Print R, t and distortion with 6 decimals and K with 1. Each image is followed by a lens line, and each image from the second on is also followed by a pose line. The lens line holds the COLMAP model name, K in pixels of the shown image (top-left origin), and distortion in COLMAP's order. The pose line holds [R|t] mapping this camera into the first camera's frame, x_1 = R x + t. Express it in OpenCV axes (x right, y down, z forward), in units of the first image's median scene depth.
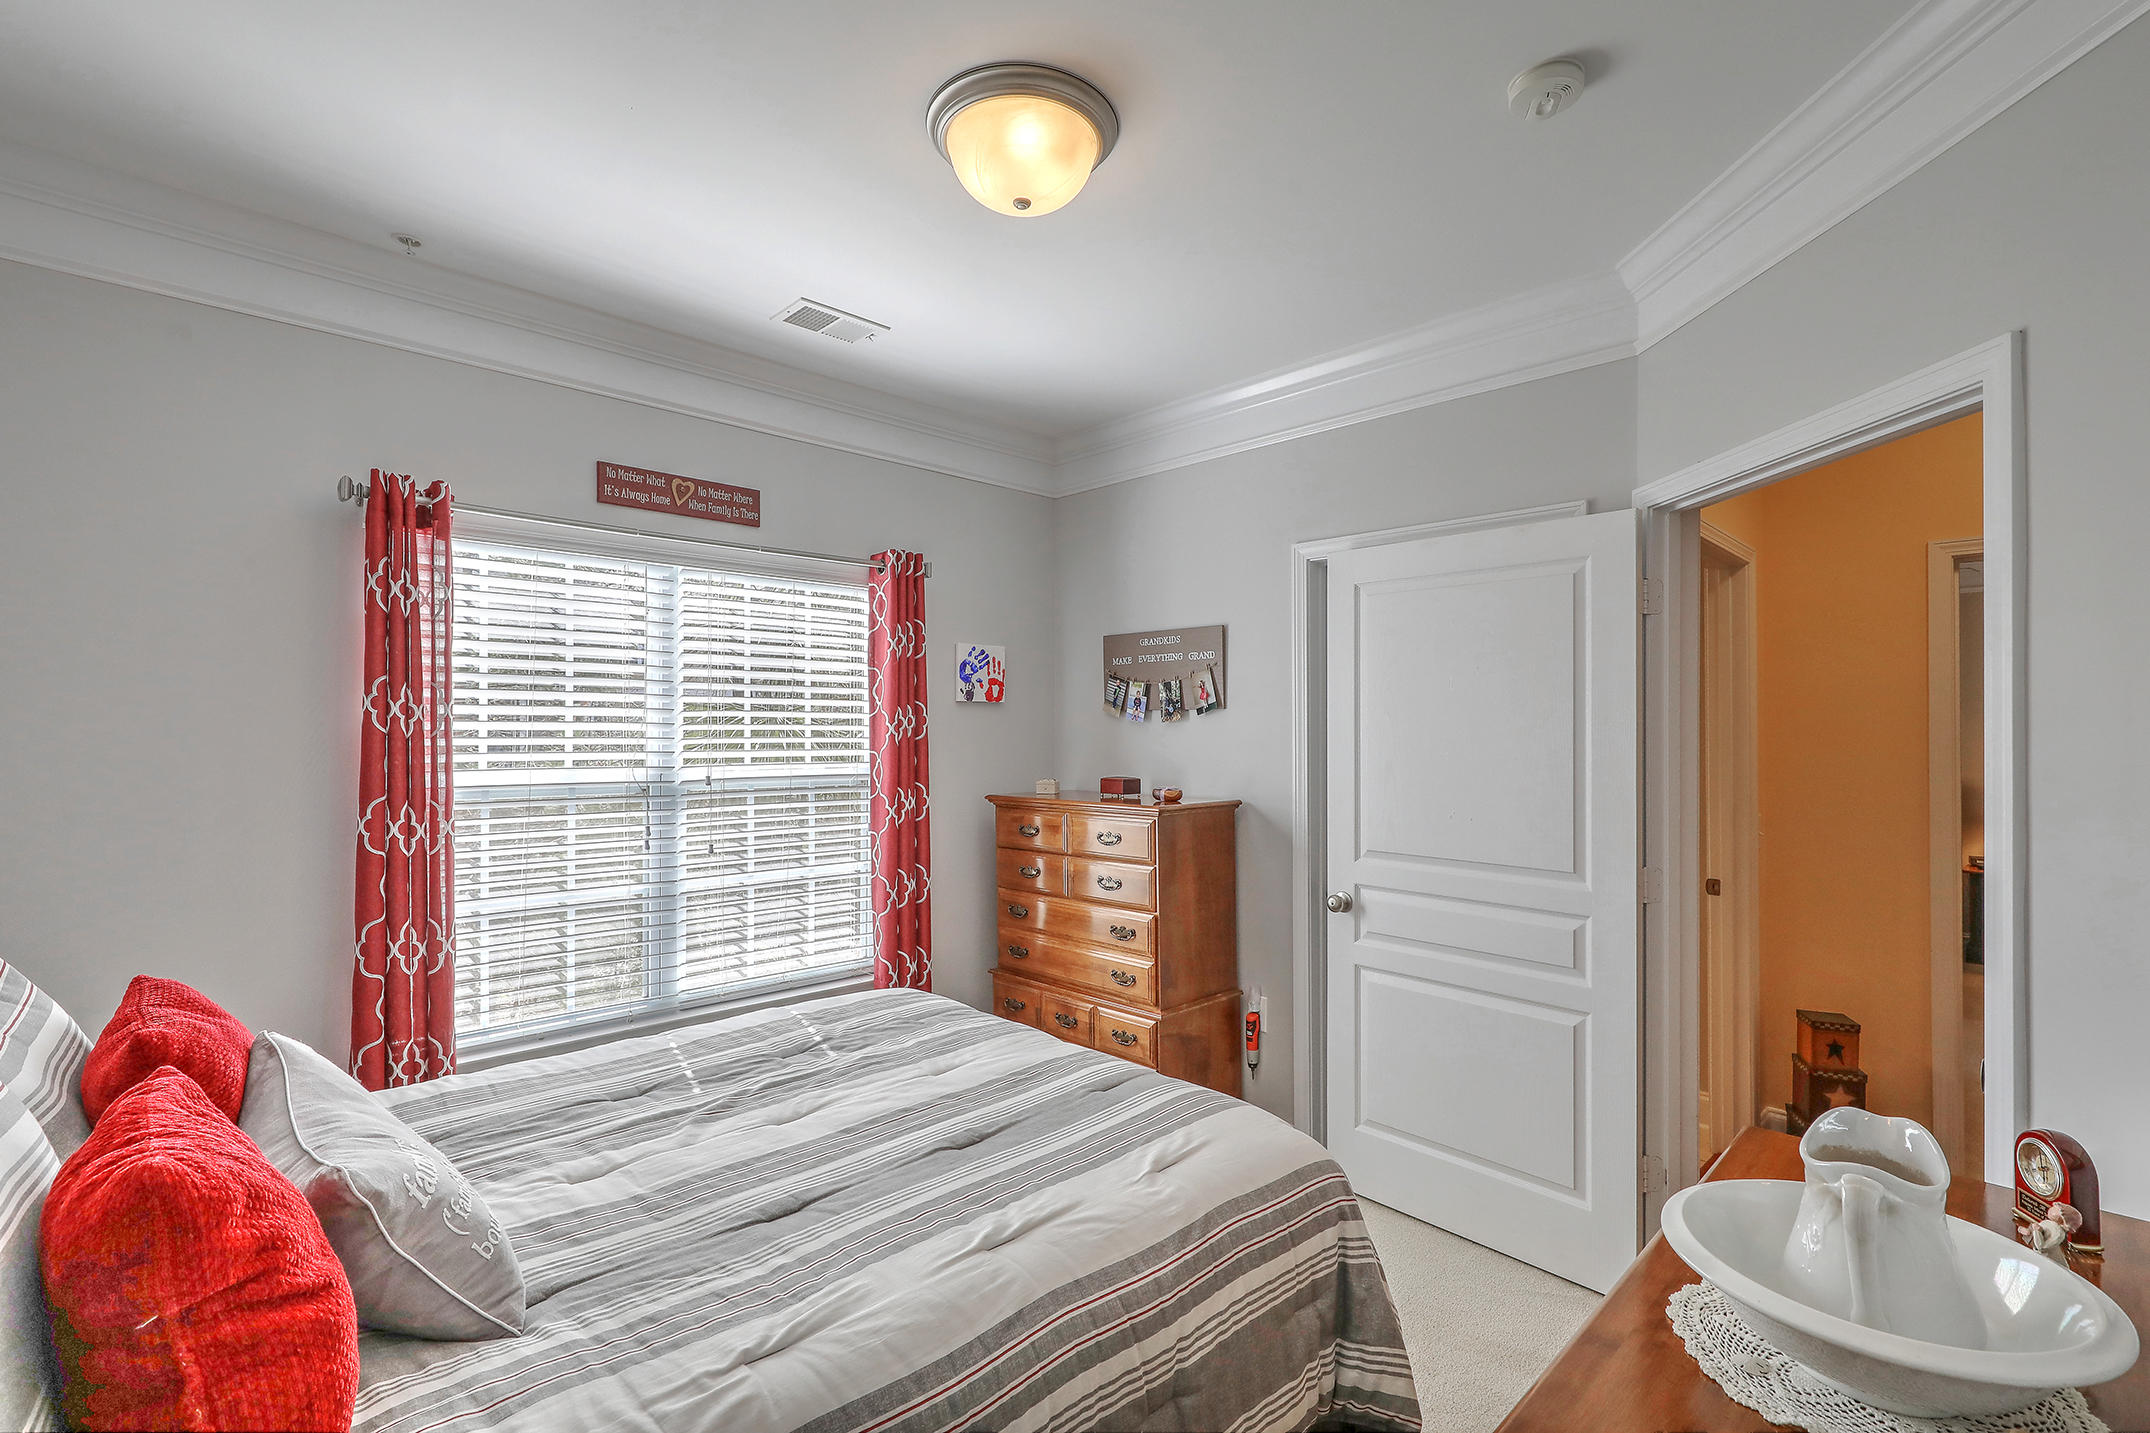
lens RADIAL K [[972.4, 0, 1078.4], [0, 972.4, 736.1], [0, 0, 1]] dist [-0.001460, 0.000924]
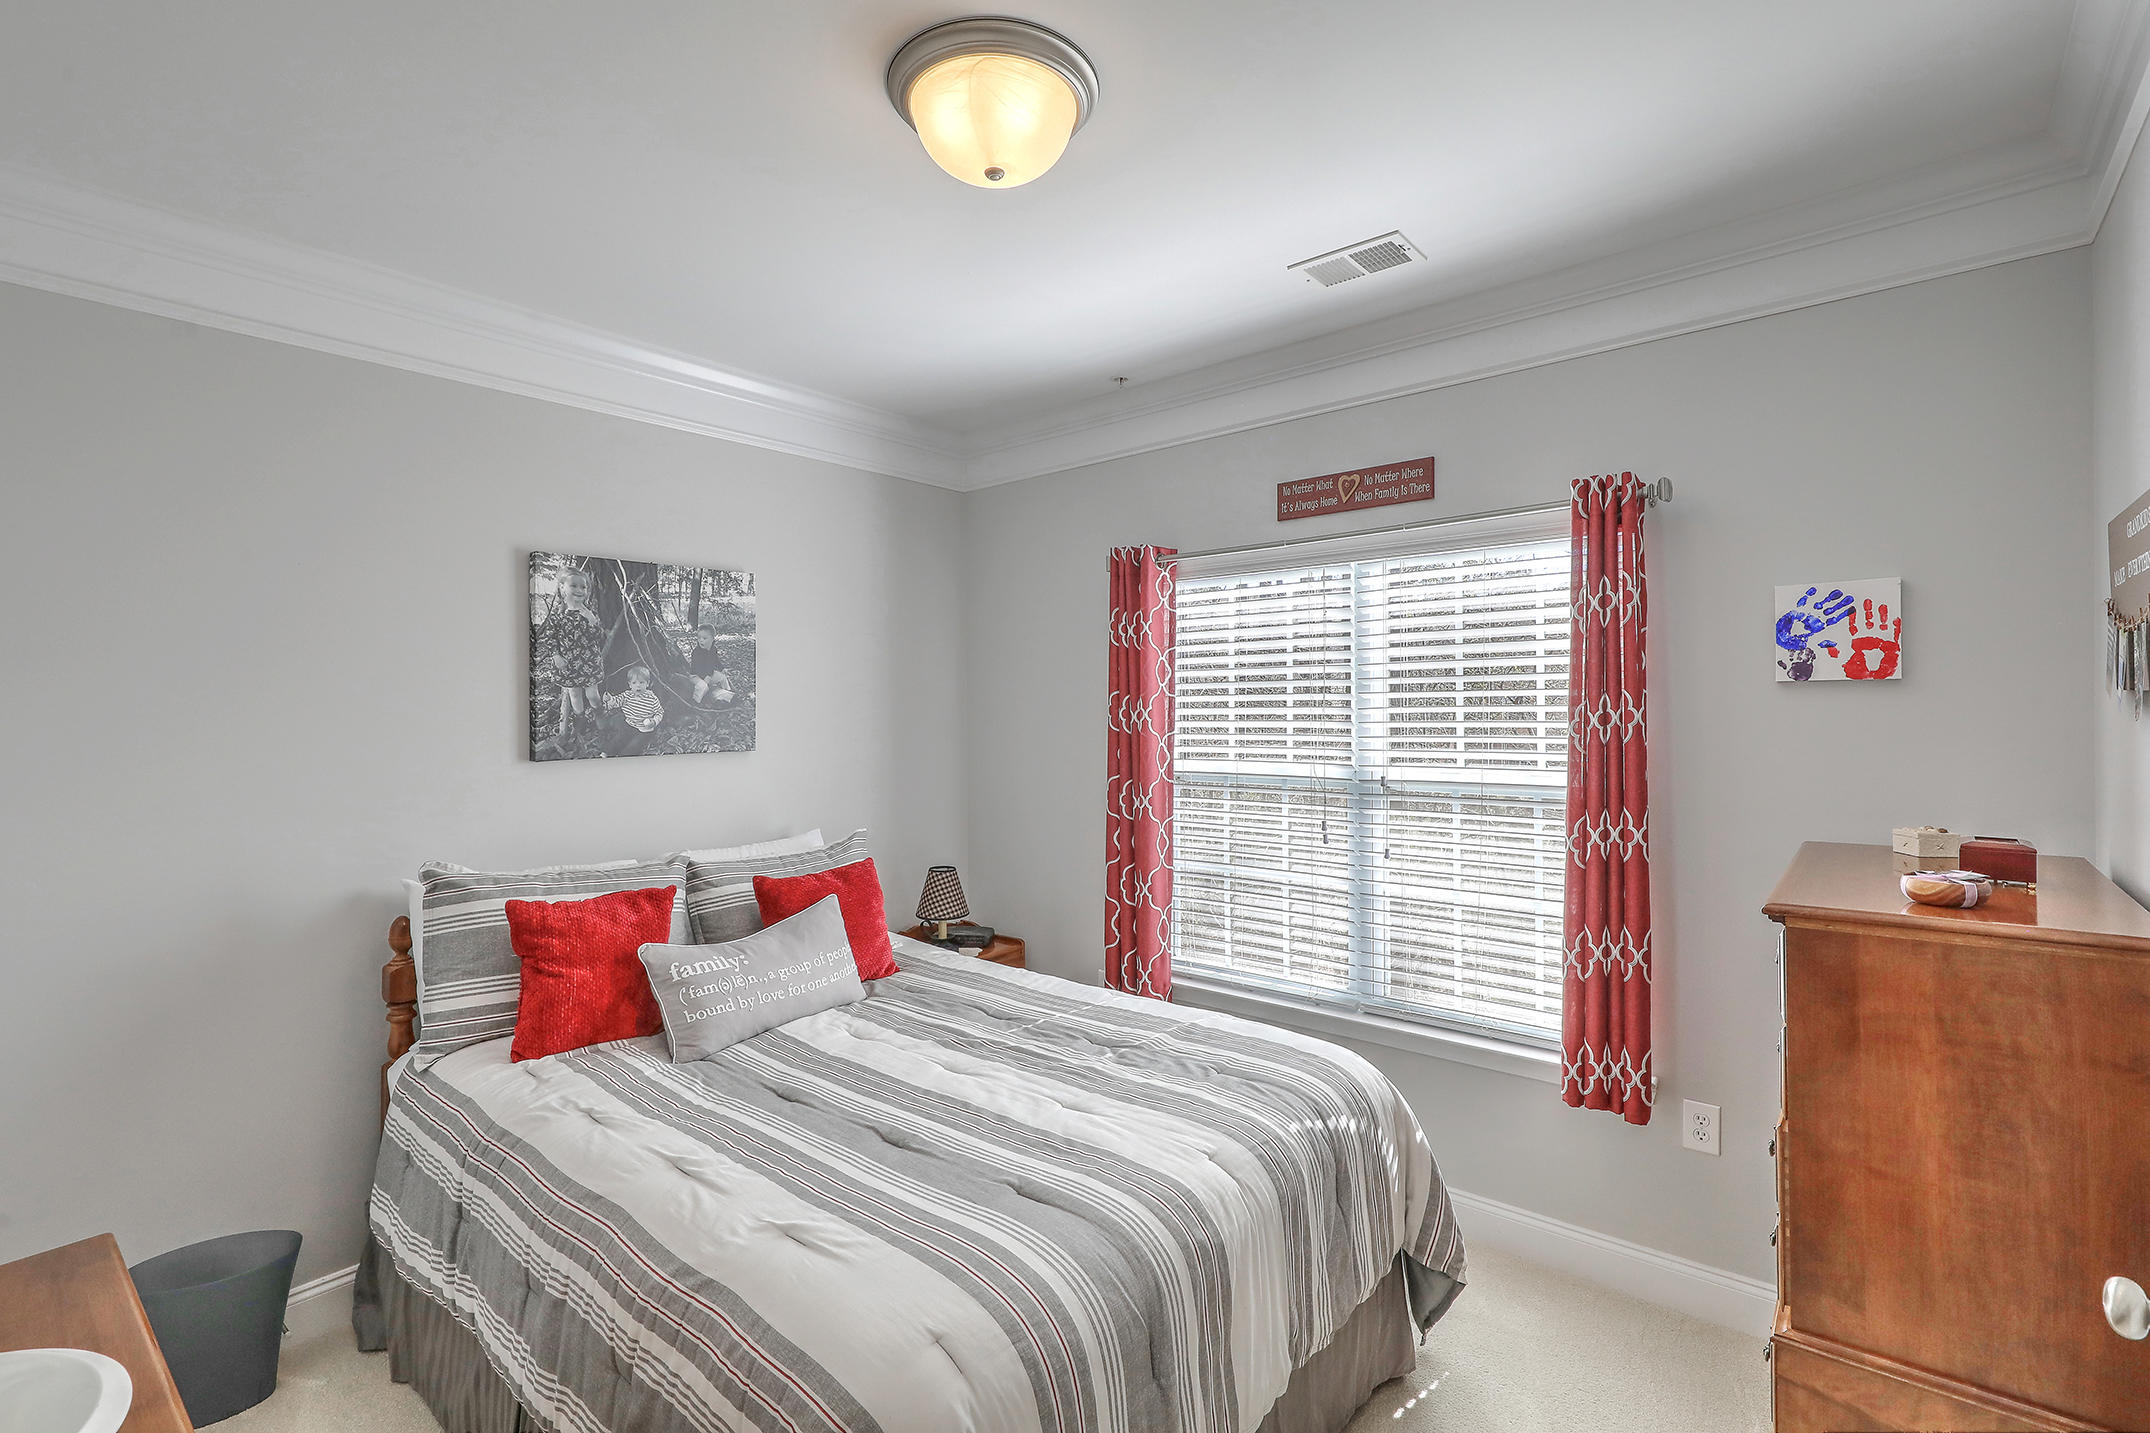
lens RADIAL K [[972.4, 0, 1076.7], [0, 972.4, 700.4], [0, 0, 1]] dist [-0.001460, 0.000924]
pose [[0.104673, -0.008686, -0.994469, 0.610087], [0.009147, 0.999928, -0.007771, -0.032255], [0.994465, -0.008283, 0.104745, 0.691148]]
